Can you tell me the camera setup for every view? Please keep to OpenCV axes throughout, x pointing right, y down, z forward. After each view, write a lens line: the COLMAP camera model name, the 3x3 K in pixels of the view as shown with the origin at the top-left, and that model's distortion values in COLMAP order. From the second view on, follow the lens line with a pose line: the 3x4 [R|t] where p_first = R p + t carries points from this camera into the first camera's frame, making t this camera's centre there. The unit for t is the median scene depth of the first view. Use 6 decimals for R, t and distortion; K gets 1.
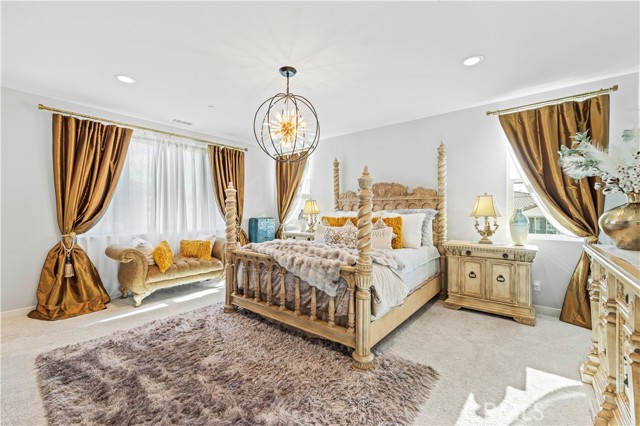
lens RADIAL K [[267.4, 0, 316.4], [0, 267.4, 212.5], [0, 0, 1]] dist [-0.000255, -0.000033]
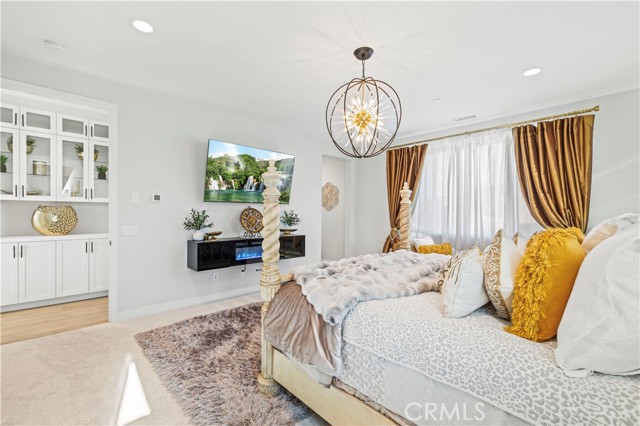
lens RADIAL K [[267.4, 0, 316.4], [0, 267.4, 212.5], [0, 0, 1]] dist [-0.000255, -0.000033]
pose [[-0.102789, 0.002084, -0.994701, 0.538783], [-0.009355, 0.999952, 0.003062, -0.007566], [0.994659, 0.009620, -0.102764, 0.651597]]
